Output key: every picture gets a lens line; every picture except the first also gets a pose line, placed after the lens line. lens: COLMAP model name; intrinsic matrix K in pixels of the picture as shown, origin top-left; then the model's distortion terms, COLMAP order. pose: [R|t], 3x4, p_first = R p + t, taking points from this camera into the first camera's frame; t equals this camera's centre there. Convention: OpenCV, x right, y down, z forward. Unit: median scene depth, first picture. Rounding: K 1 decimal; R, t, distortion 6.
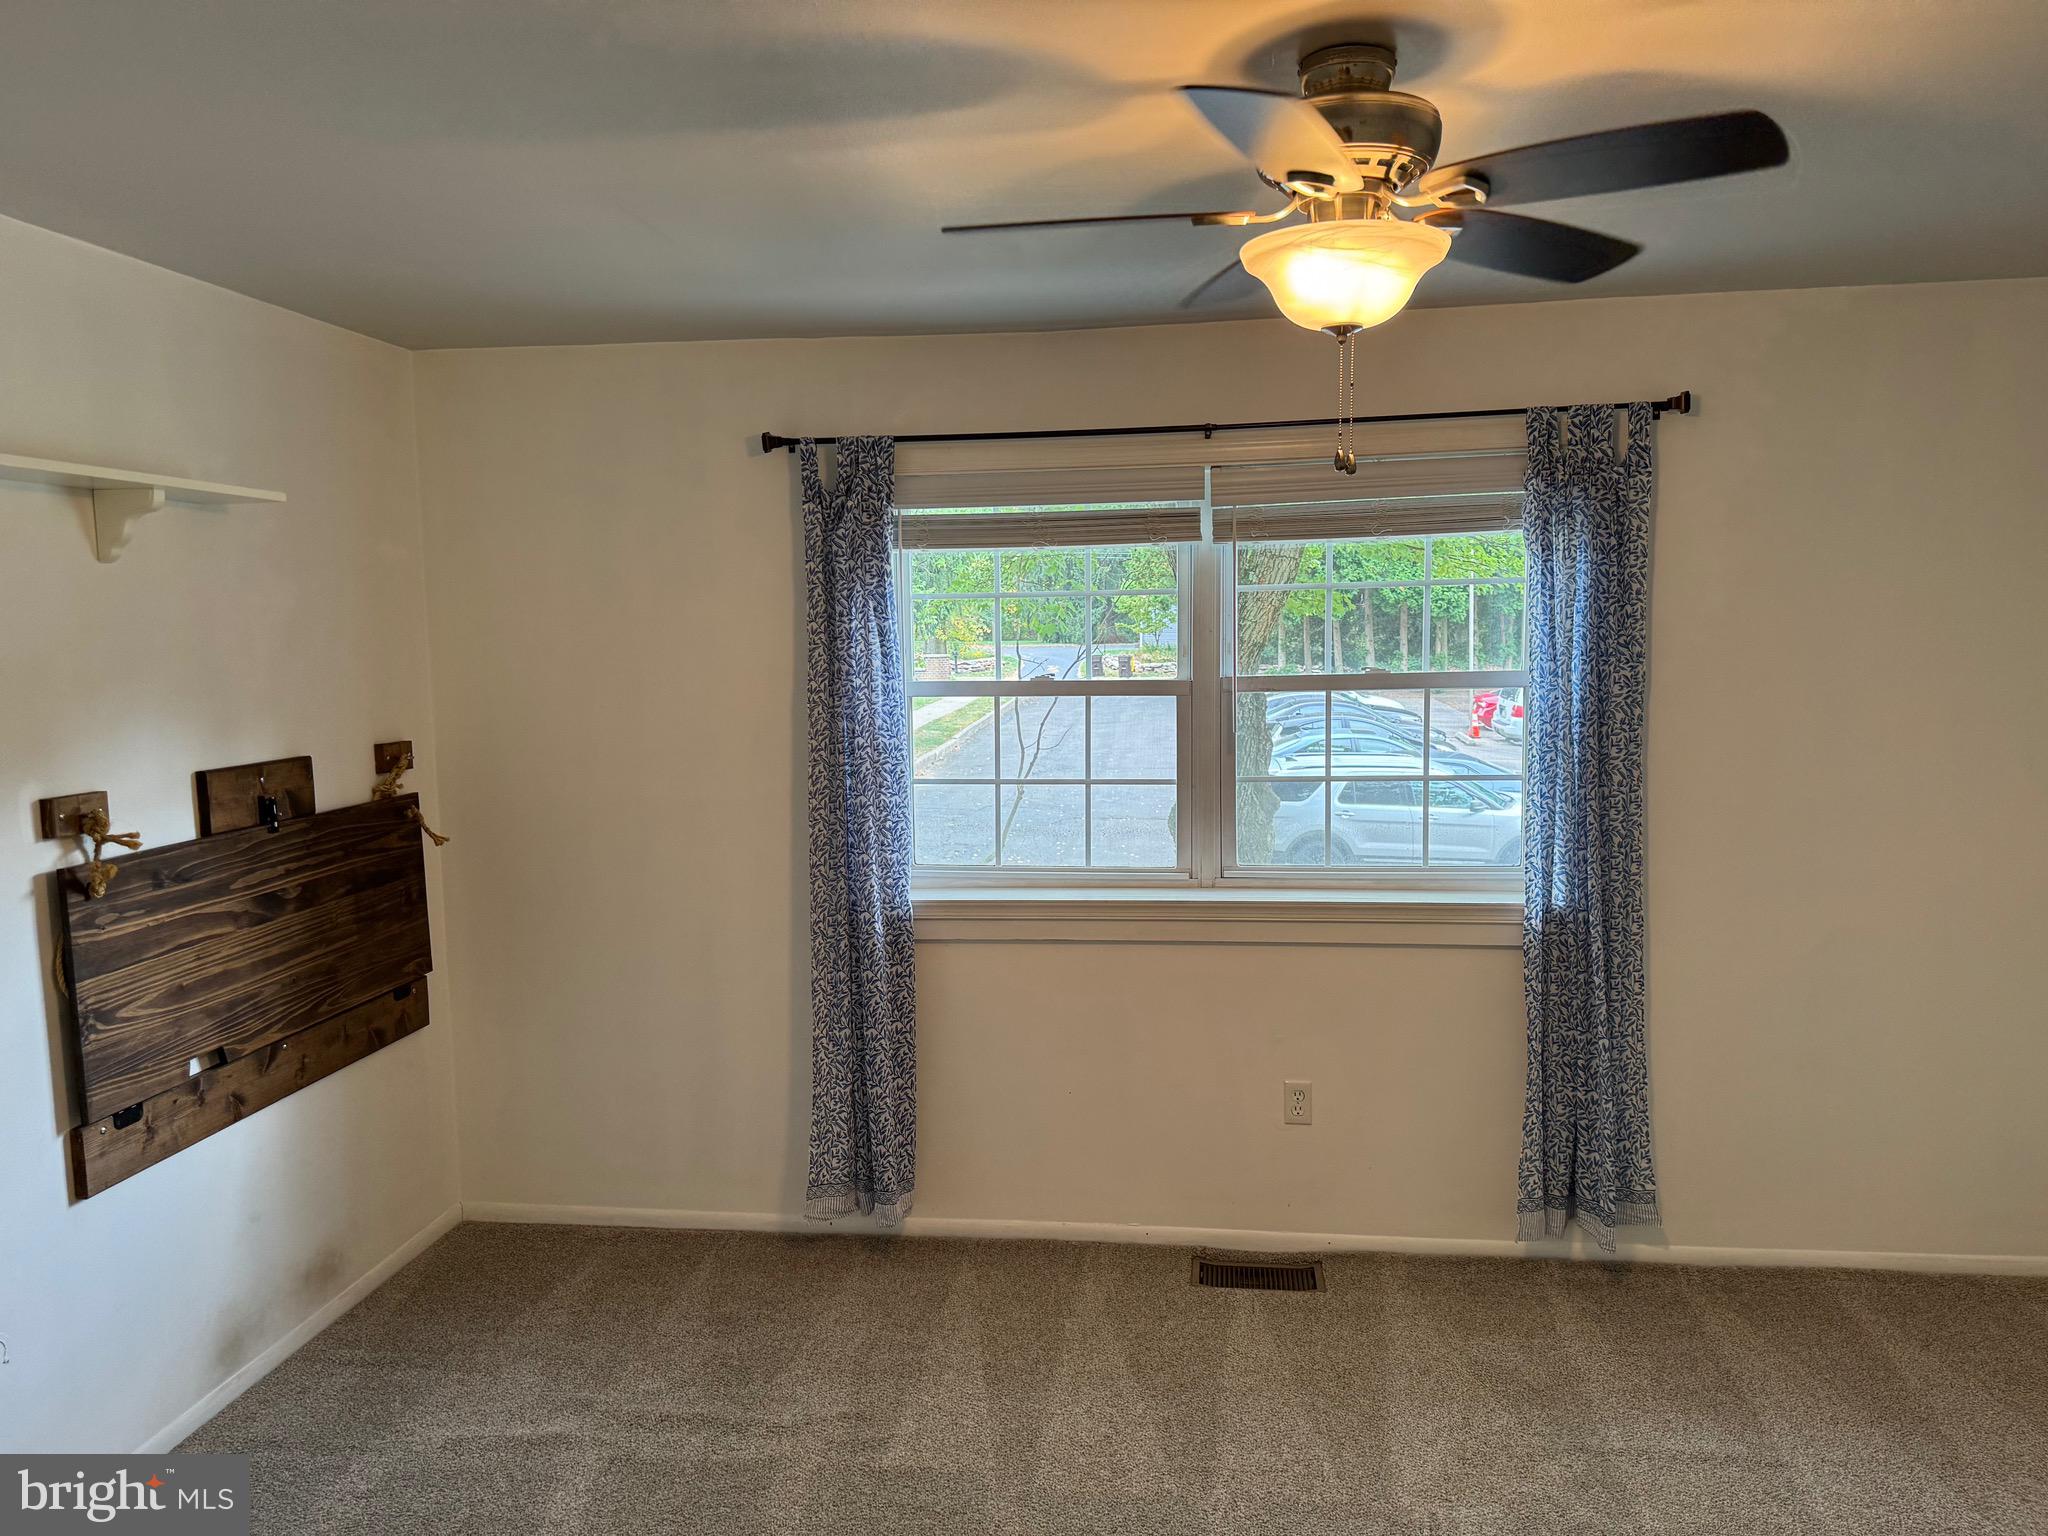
lens RADIAL K [[1434.5, 0, 1009.4], [0, 1434.5, 776.8], [0, 0, 1]] dist [0.011272, -0.000168]
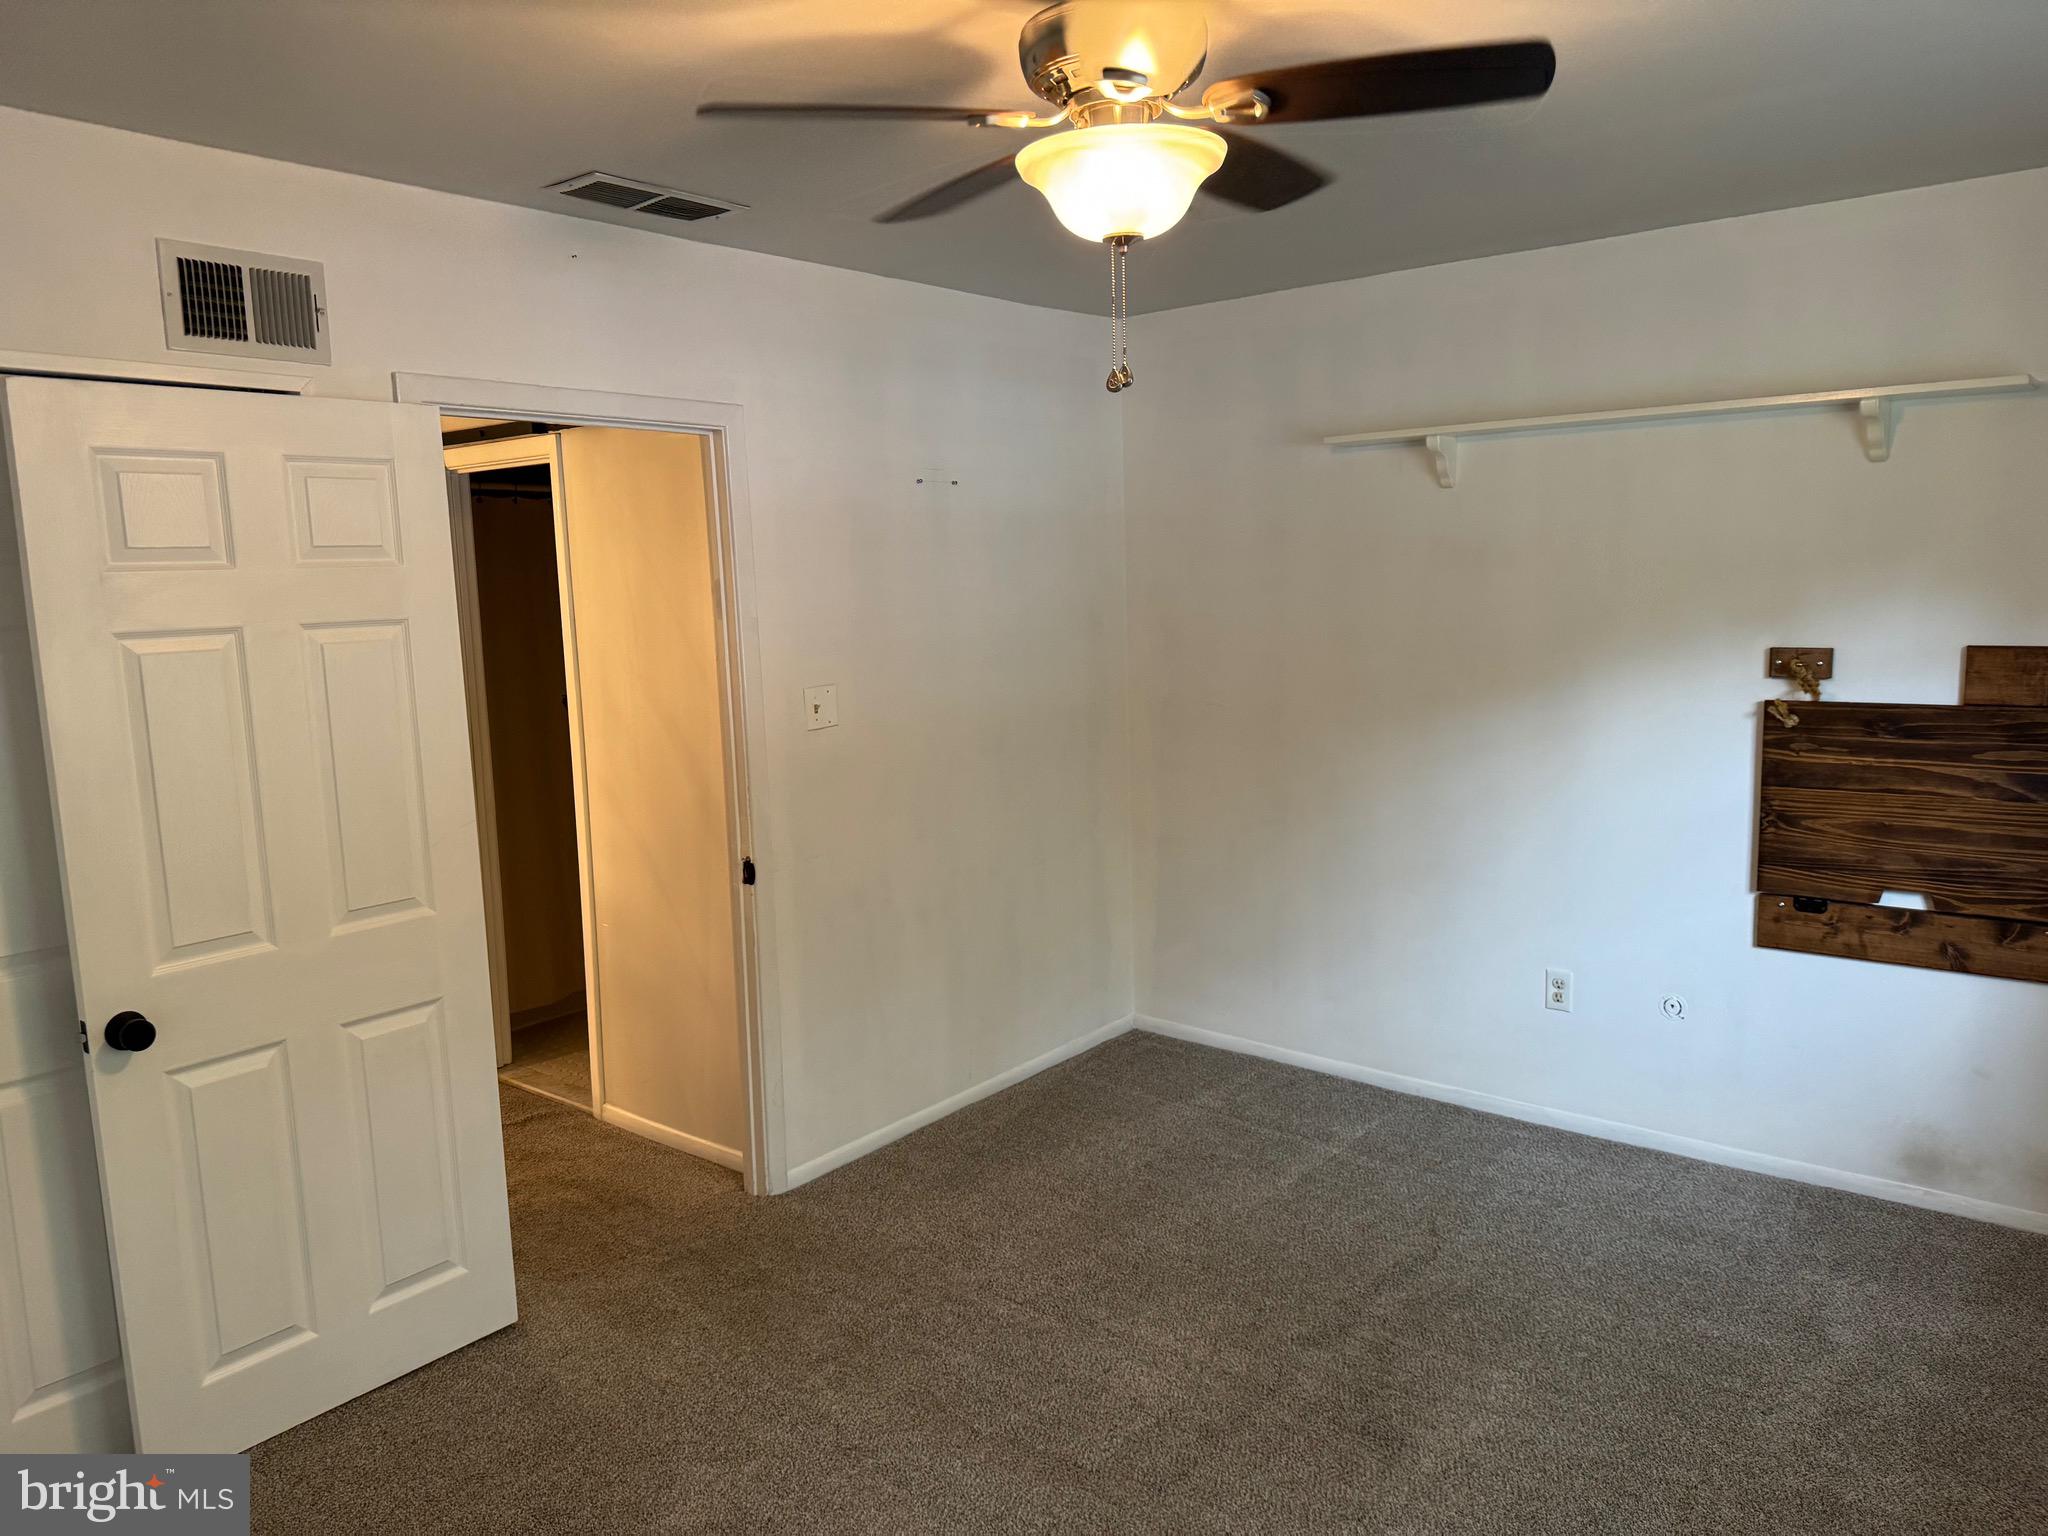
lens RADIAL K [[1434.5, 0, 1009.4], [0, 1434.5, 776.8], [0, 0, 1]] dist [0.011272, -0.000168]
pose [[-0.511995, 0.157401, -0.844444, 0.774320], [-0.052061, 0.975575, 0.213408, -0.105446], [0.857409, 0.153227, -0.491295, 0.960529]]
